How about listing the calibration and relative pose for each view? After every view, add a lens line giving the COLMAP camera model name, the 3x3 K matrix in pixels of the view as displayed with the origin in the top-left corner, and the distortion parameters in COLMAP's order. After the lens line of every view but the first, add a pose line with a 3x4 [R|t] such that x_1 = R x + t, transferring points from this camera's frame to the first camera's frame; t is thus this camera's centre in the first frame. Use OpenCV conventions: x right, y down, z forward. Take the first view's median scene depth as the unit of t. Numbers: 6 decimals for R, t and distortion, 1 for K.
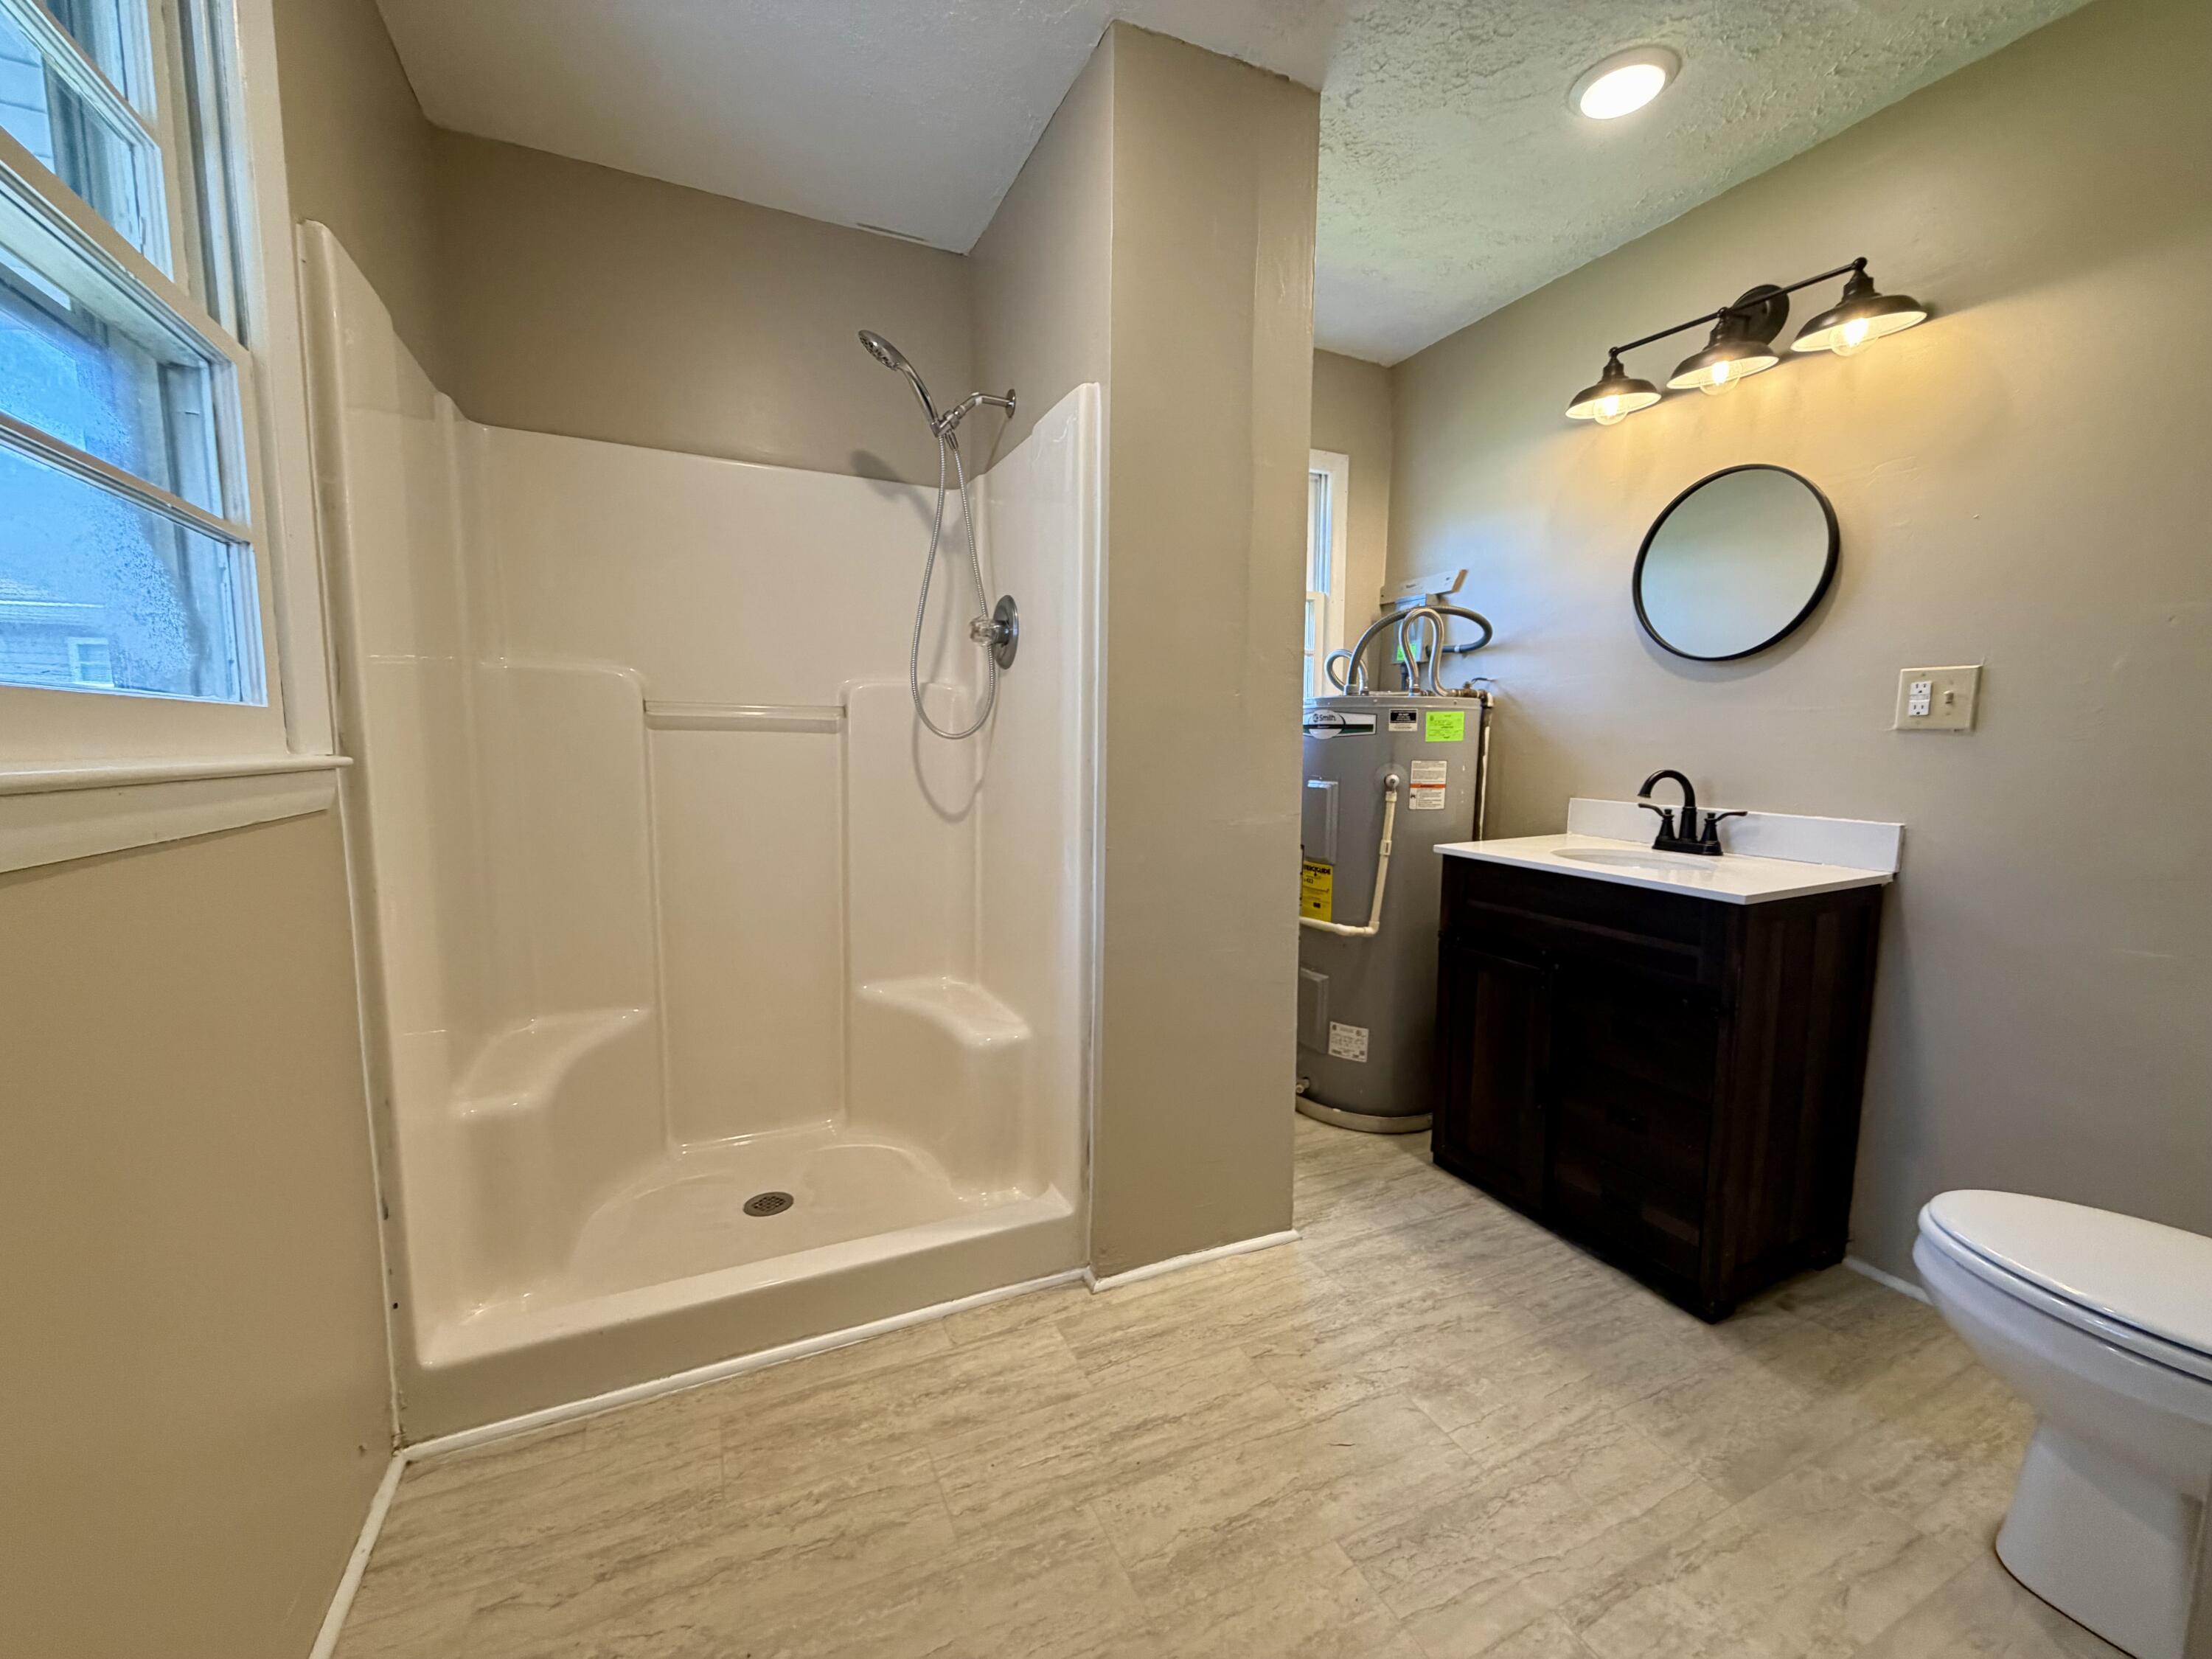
lens RADIAL K [[882.6, 0, 1101.6], [0, 882.6, 833.3], [0, 0, 1]] dist [-0.000387, 0.000063]
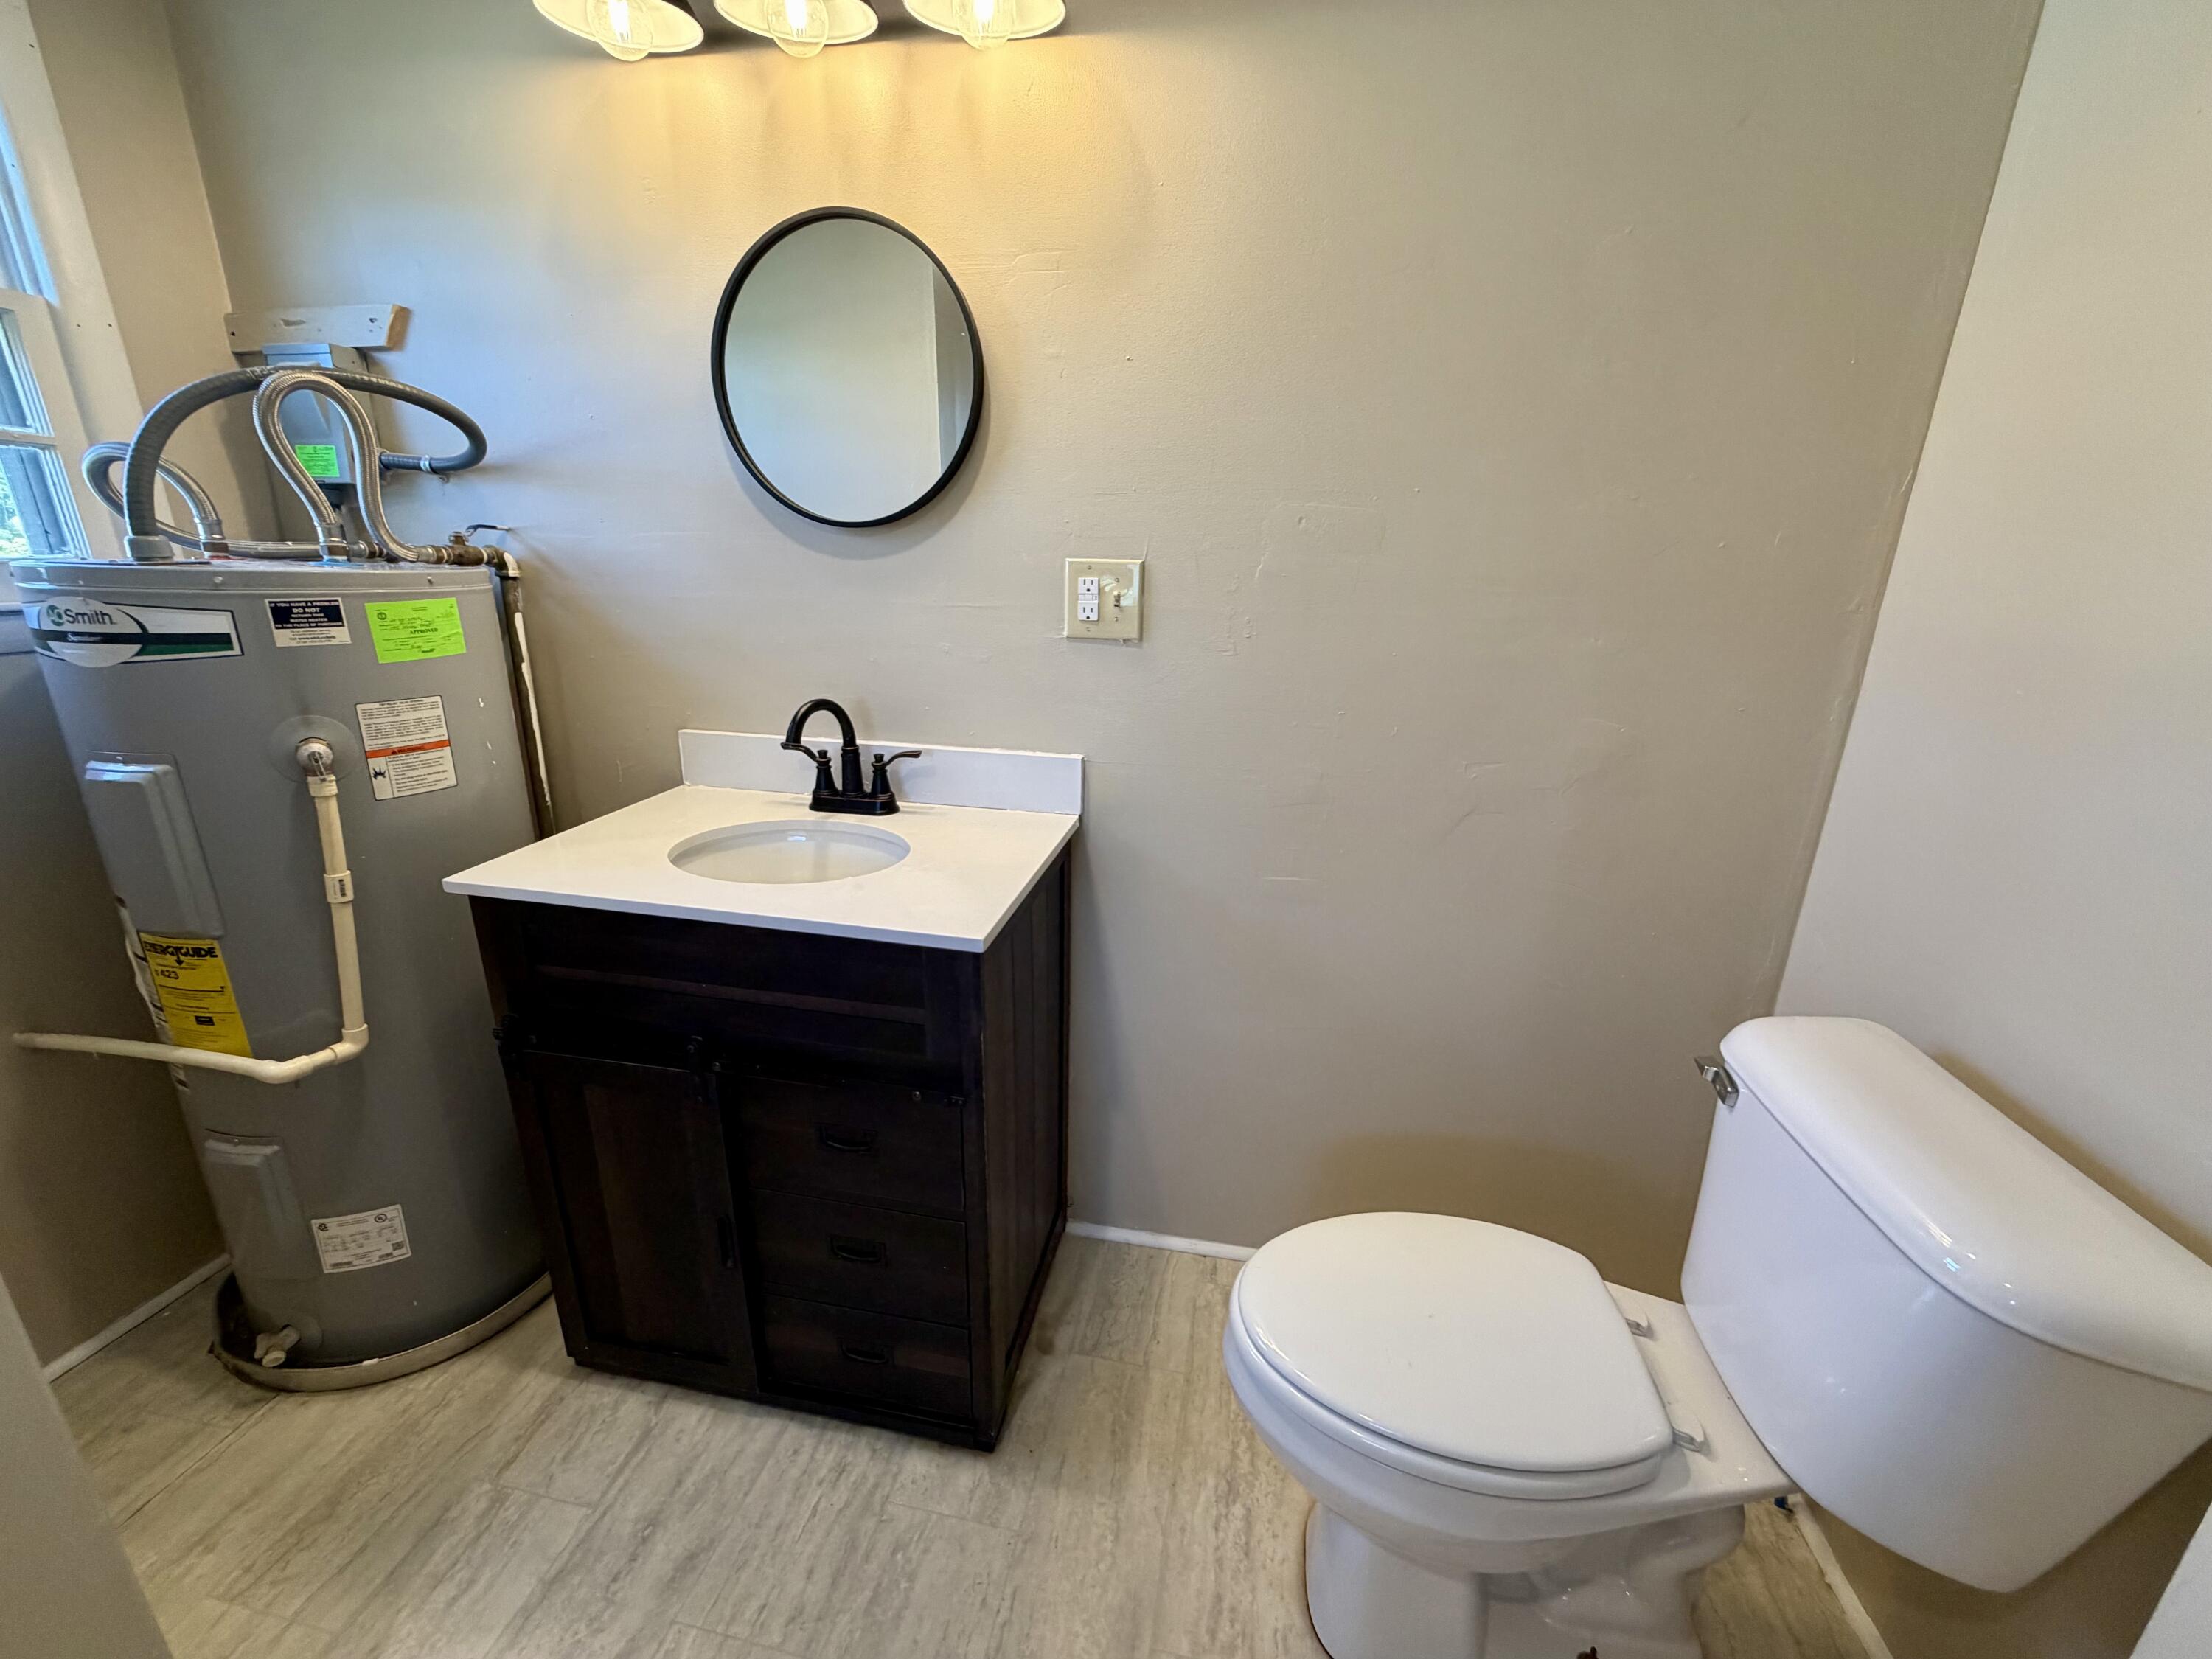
lens RADIAL K [[882.6, 0, 1101.6], [0, 882.6, 833.3], [0, 0, 1]] dist [-0.000387, 0.000063]
pose [[0.591514, -0.234270, 0.771511, 0.201991], [0.074241, 0.968619, 0.237203, -0.099482], [-0.802870, -0.083031, 0.590344, 0.370947]]
